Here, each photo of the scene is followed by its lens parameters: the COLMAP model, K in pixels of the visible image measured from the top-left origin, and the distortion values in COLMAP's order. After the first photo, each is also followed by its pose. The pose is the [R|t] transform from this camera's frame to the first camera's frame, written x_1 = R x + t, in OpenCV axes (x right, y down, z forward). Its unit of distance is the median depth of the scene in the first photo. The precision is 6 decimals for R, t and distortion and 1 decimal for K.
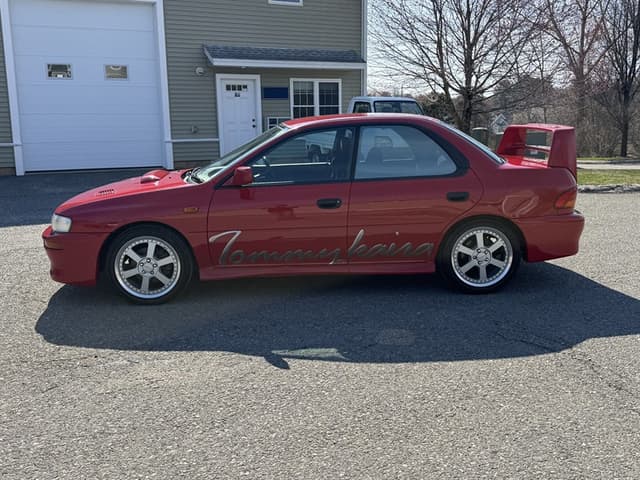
lens RADIAL K [[639.1, 0, 324.0], [0, 639.1, 241.6], [0, 0, 1]] dist [0.176025, -0.364118]
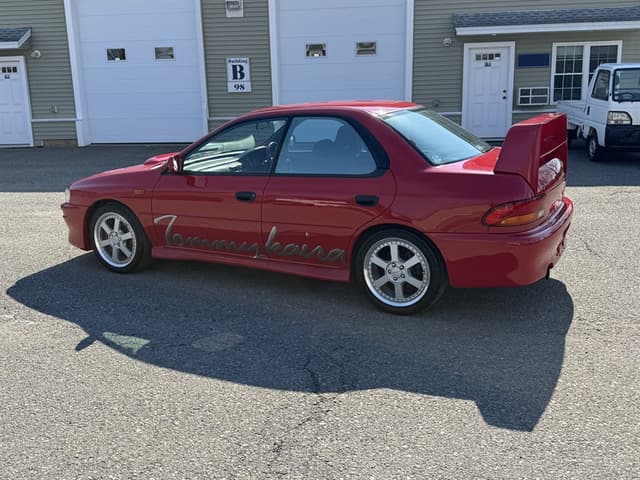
lens RADIAL K [[639.1, 0, 324.0], [0, 639.1, 241.6], [0, 0, 1]] dist [0.176025, -0.364118]
pose [[0.841871, 0.116829, -0.526881, 0.618474], [-0.089463, 0.992991, 0.077234, -0.075635], [0.532211, -0.017884, 0.846423, 0.222996]]
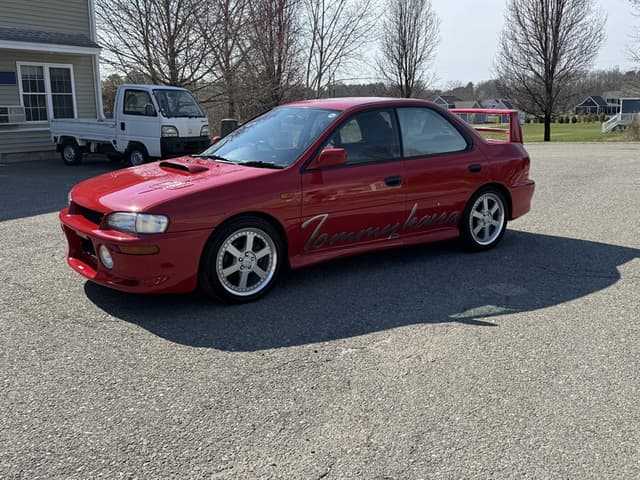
lens RADIAL K [[639.1, 0, 324.0], [0, 639.1, 241.6], [0, 0, 1]] dist [0.176025, -0.364118]
pose [[0.842195, -0.108898, 0.528061, -0.639669], [0.104805, 0.993775, 0.037786, -0.011612], [-0.528888, 0.023520, 0.848366, 0.160458]]
